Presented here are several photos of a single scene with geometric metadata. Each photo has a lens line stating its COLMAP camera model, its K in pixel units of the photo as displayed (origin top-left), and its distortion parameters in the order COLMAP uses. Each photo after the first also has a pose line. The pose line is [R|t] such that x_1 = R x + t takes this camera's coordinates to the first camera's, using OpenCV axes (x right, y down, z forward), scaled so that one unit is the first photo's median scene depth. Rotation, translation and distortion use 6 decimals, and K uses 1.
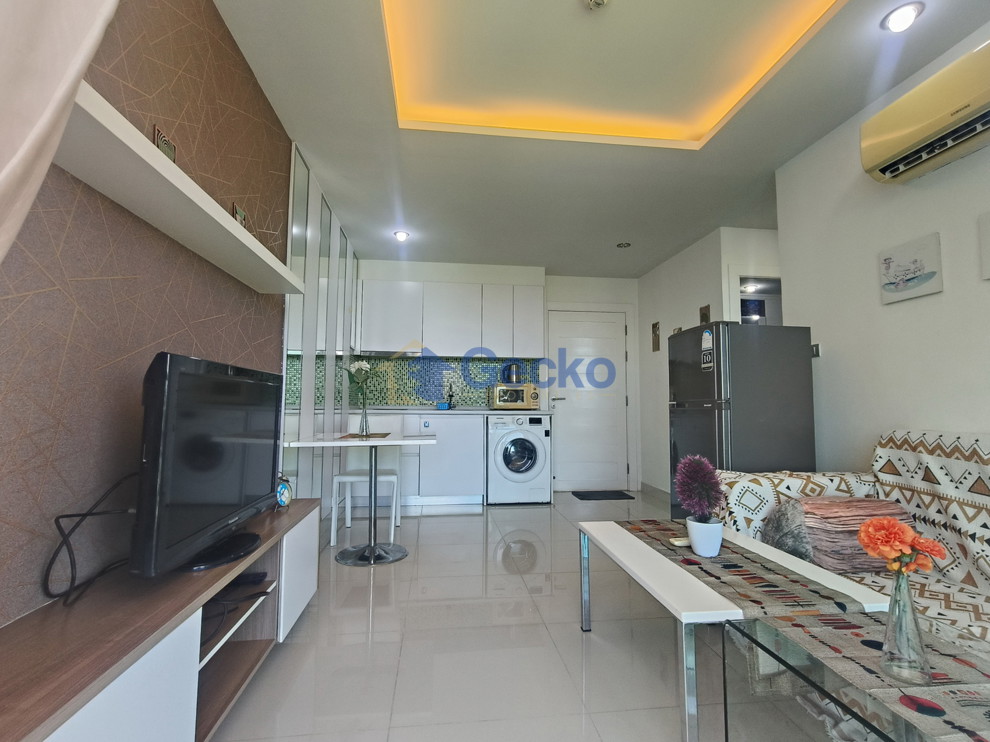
lens RADIAL K [[461.6, 0, 497.5], [0, 461.6, 375.8], [0, 0, 1]] dist [-0.000523, -0.000389]
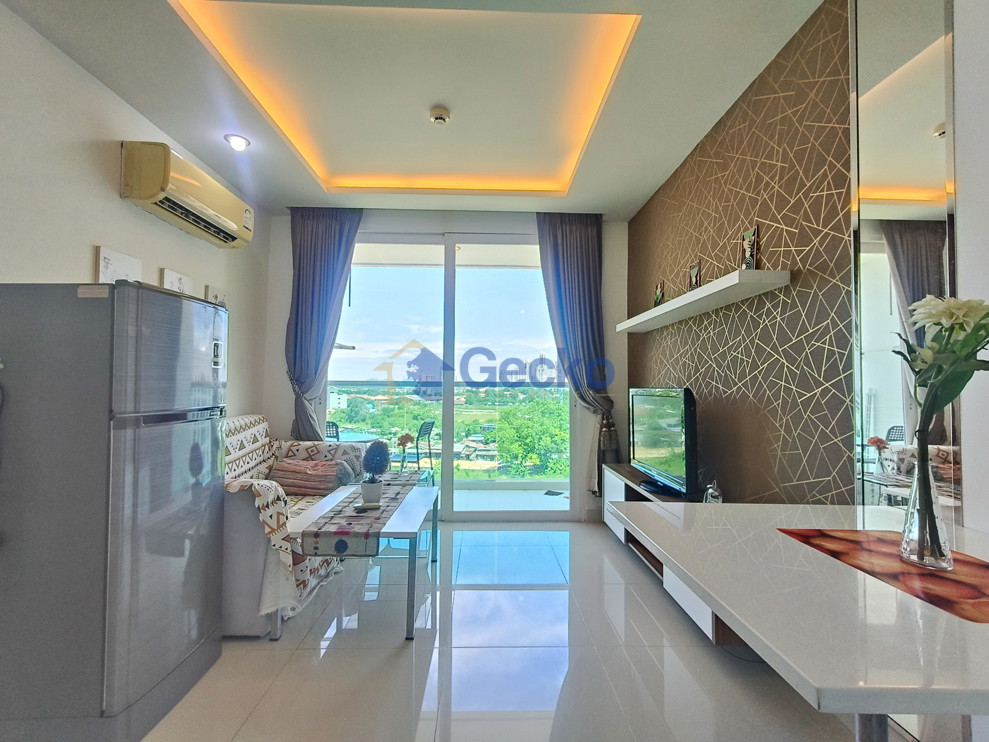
lens RADIAL K [[461.1, 0, 497.0], [0, 461.1, 375.7], [0, 0, 1]] dist [-0.000523, -0.000389]
pose [[-0.995587, -0.011764, 0.093105, -0.089468], [-0.019939, 0.995976, -0.087373, 0.077768], [-0.091702, -0.088844, -0.991815, 2.207526]]
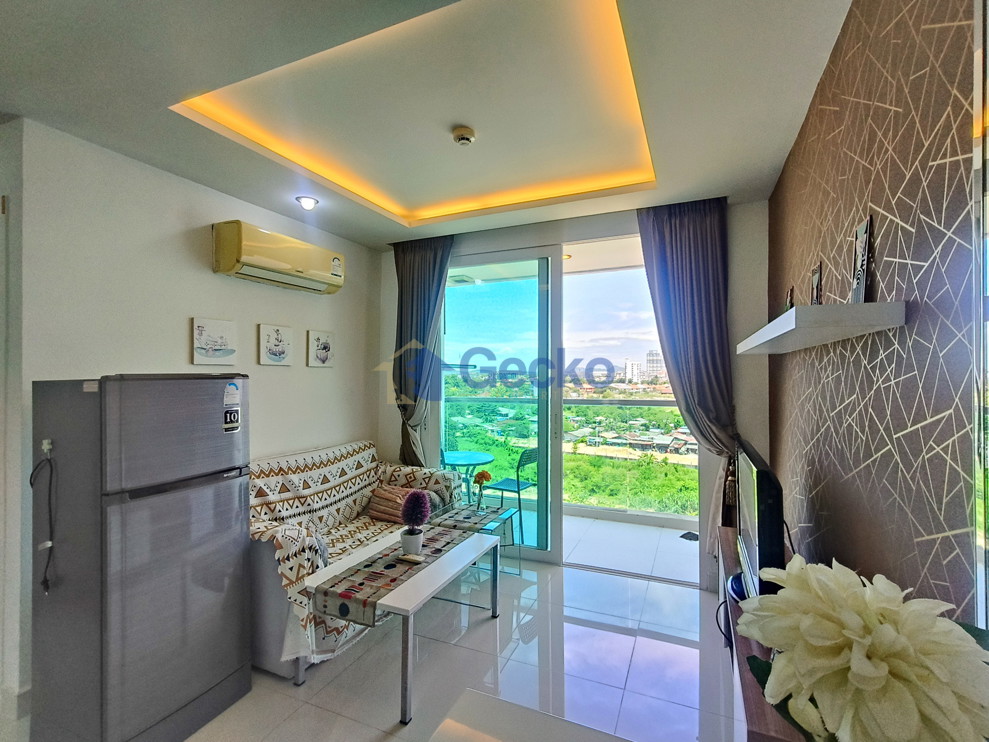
lens RADIAL K [[461.1, 0, 497.0], [0, 461.1, 375.7], [0, 0, 1]] dist [-0.000523, -0.000389]
pose [[-0.862285, -0.003086, 0.506415, -0.474700], [-0.033281, 0.998165, -0.050585, -0.110110], [-0.505329, -0.060473, -0.860805, 1.908876]]
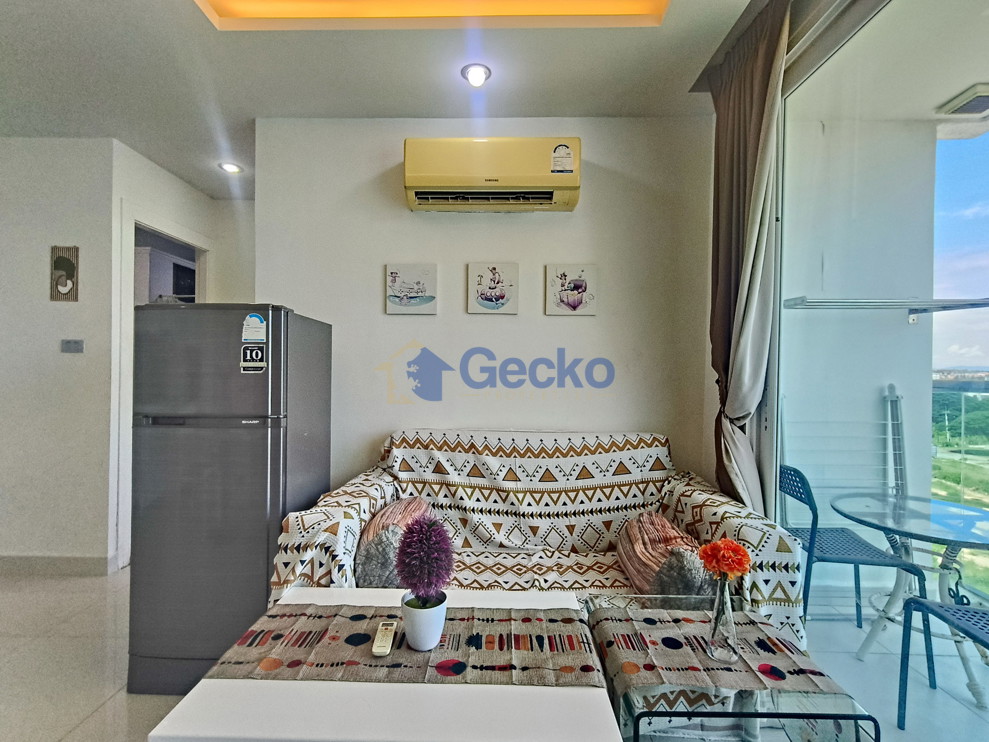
lens RADIAL K [[460.0, 0, 491.2], [0, 460.0, 372.7], [0, 0, 1]] dist [0.001592, 0.000343]
pose [[0.138945, -0.004485, 0.990290, -0.234090], [-0.069837, 0.997456, 0.014316, -0.058925], [-0.987835, -0.071148, 0.138278, 0.713422]]
